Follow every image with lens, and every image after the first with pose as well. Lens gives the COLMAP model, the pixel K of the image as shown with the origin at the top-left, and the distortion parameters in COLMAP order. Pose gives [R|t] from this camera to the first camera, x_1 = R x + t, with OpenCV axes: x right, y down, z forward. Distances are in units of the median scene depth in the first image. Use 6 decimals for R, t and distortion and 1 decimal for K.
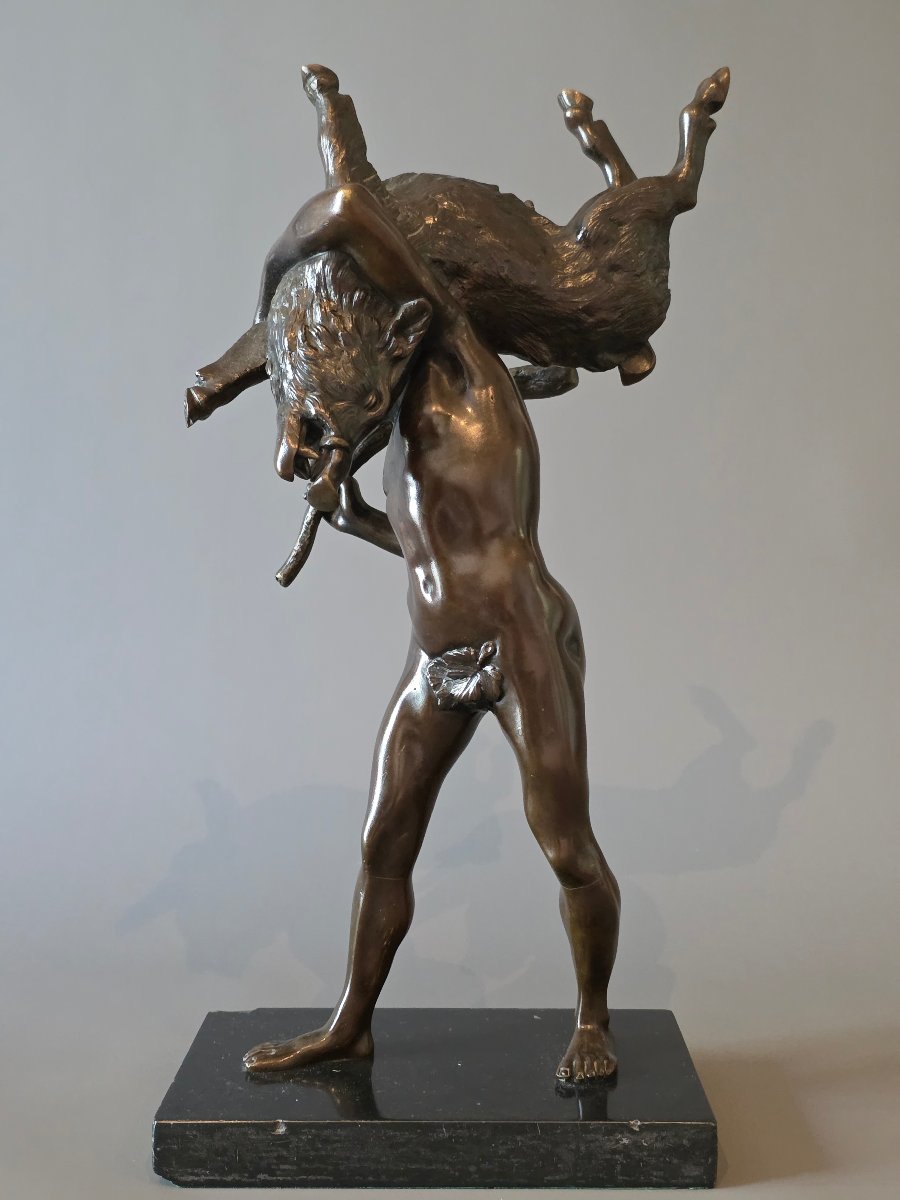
lens RADIAL K [[1586.8, 0, 450.0], [0, 1586.8, 600.0], [0, 0, 1]] dist [0.202368, -0.856105]
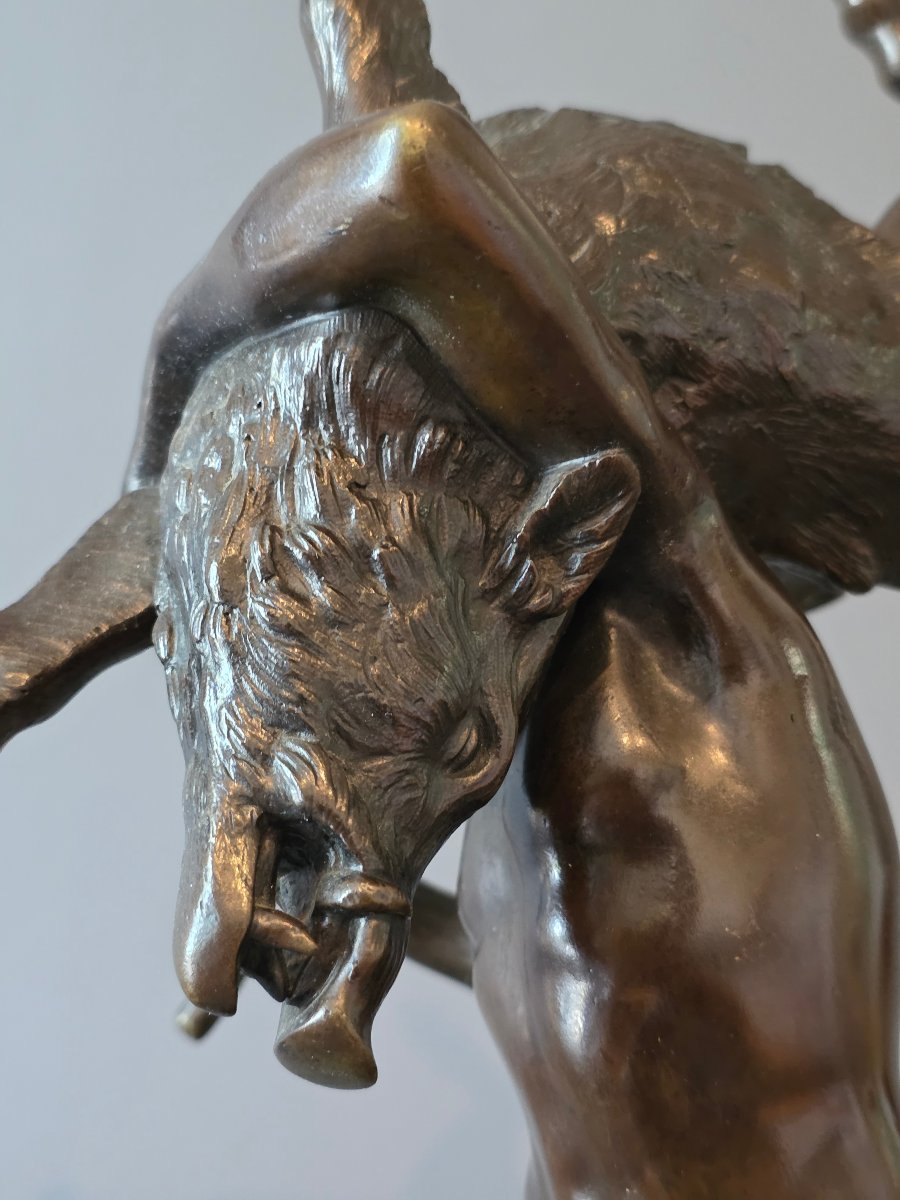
lens RADIAL K [[1630.1, 0, 450.0], [0, 1630.1, 600.0], [0, 0, 1]] dist [0.179618, -0.910489]
pose [[0.998266, -0.000289, 0.058864, -0.072865], [0.001696, 0.999714, -0.023854, -0.147312], [-0.058840, 0.023913, 0.997981, 0.649594]]
